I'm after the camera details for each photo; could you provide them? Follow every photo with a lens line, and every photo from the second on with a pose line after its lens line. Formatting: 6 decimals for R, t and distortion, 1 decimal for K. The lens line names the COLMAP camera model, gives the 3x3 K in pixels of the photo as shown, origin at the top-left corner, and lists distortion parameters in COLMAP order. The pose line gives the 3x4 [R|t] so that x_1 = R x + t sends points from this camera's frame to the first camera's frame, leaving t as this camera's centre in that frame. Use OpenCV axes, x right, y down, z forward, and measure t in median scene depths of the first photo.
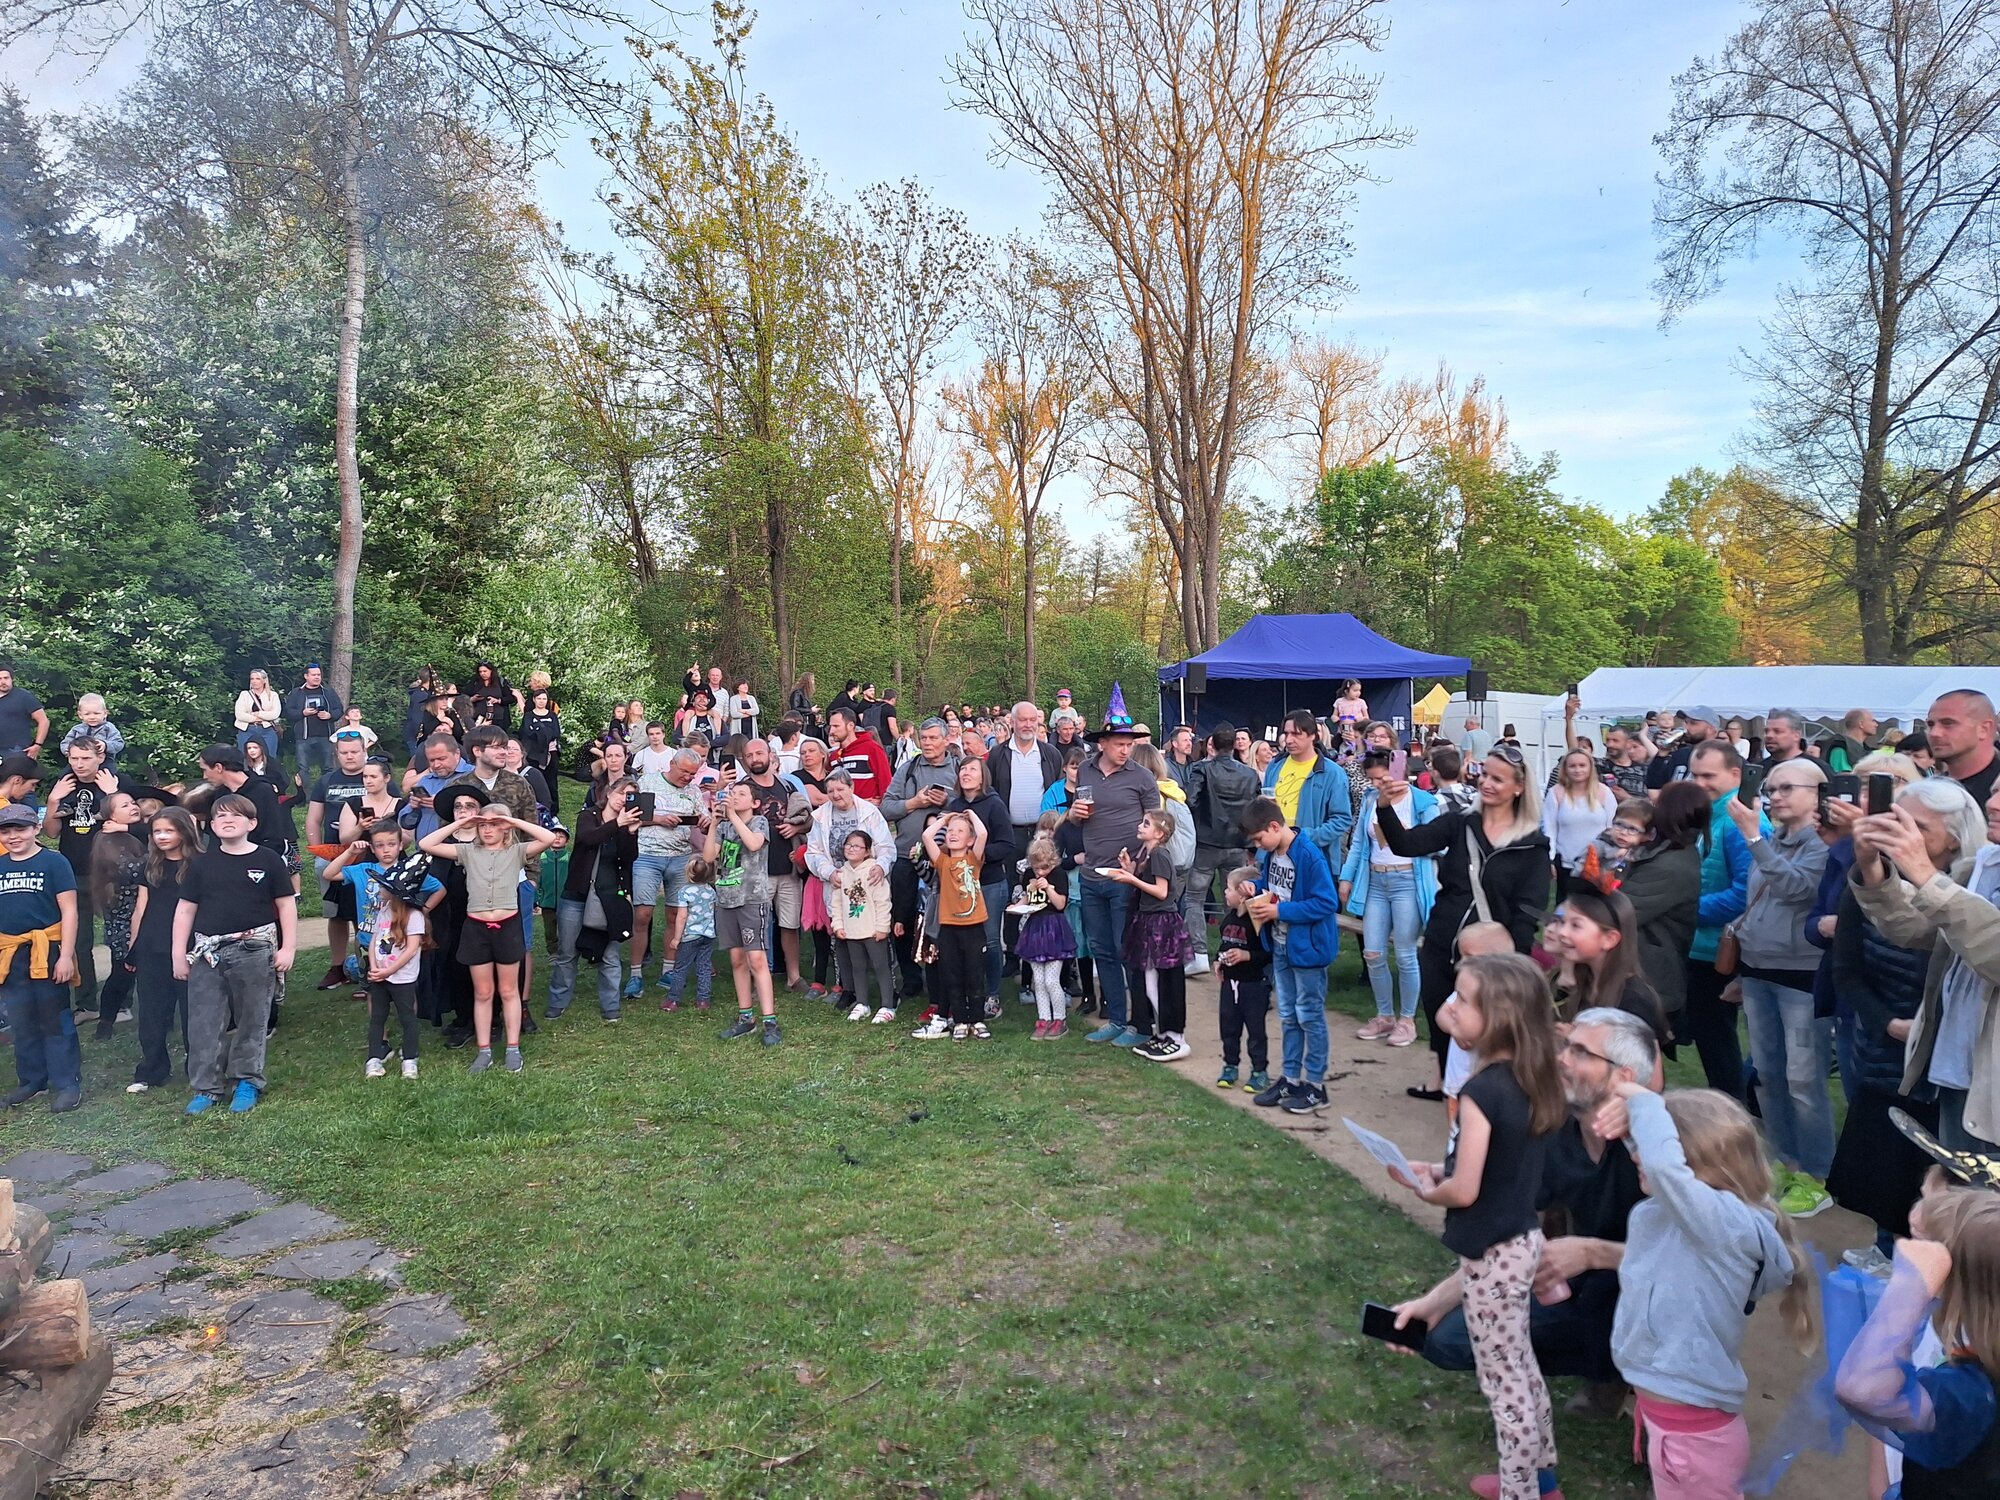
lens RADIAL K [[1376.9, 0, 1000.8], [0, 1376.9, 745.6], [0, 0, 1]] dist [0.052406, -0.046172]
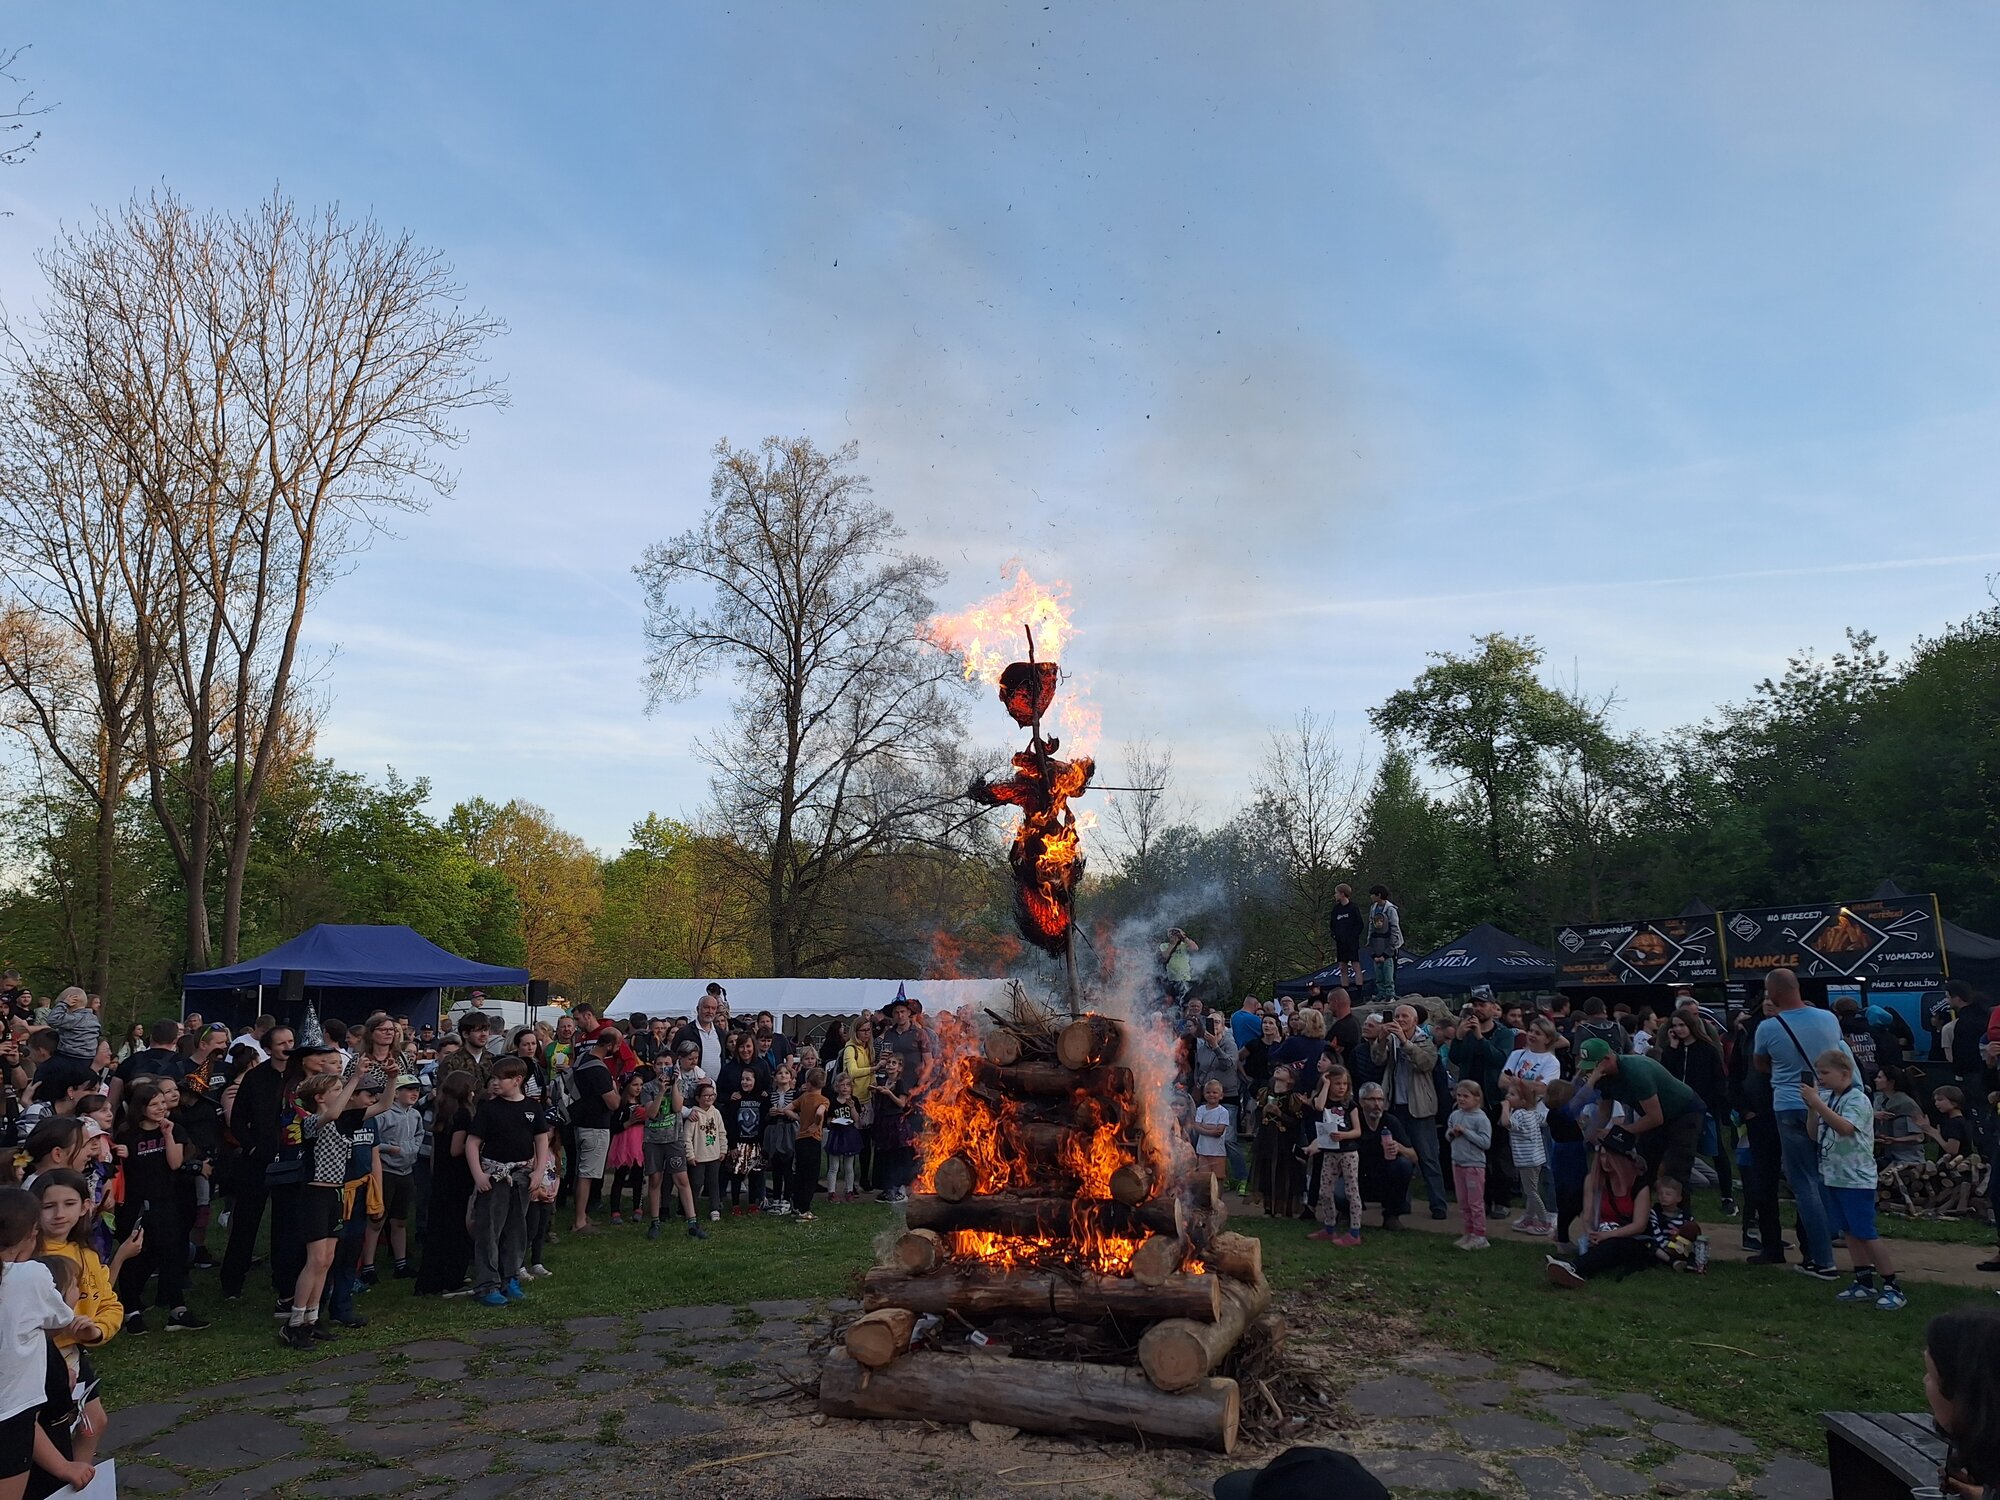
lens RADIAL K [[1376.9, 0, 1022.2], [0, 1376.9, 779.8], [0, 0, 1]] dist [0.052406, -0.046172]
pose [[0.644476, 0.112662, 0.756279, -0.802333], [0.040669, 0.982635, -0.181039, 0.020181], [-0.763542, 0.147432, 0.628702, -0.186288]]
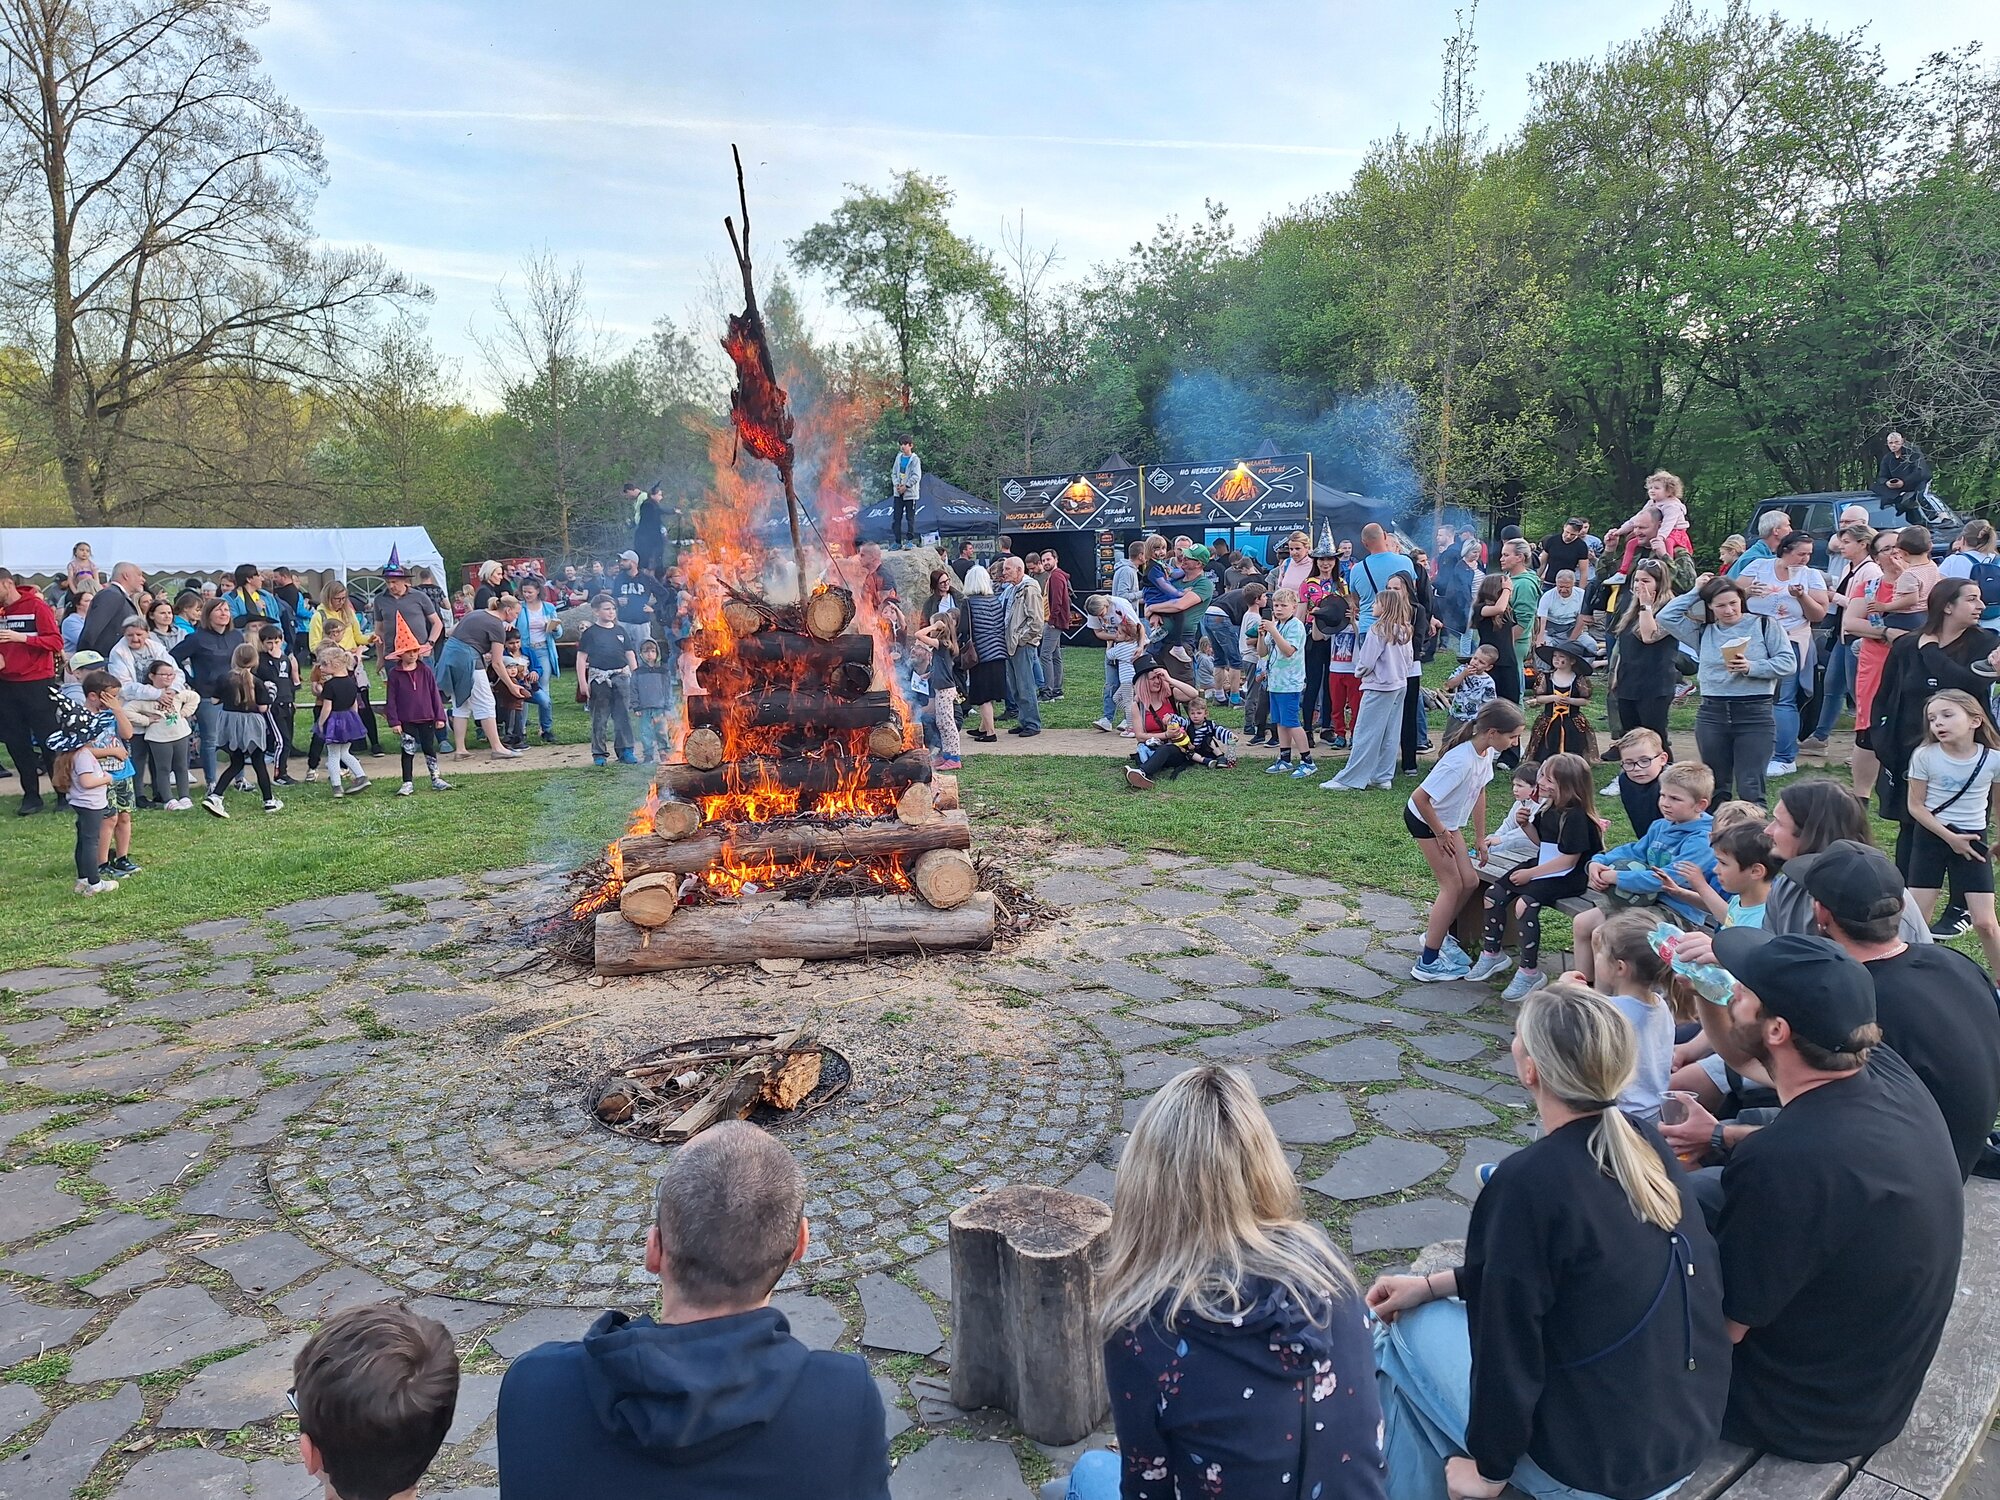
lens RADIAL K [[1376.9, 0, 1054.8], [0, 1376.9, 751.8], [0, 0, 1]] dist [0.052406, -0.046172]
pose [[0.224351, -0.160043, 0.961277, -0.910471], [0.060734, 0.986801, 0.150118, -0.002408], [-0.972614, 0.024703, 0.231110, -0.027983]]
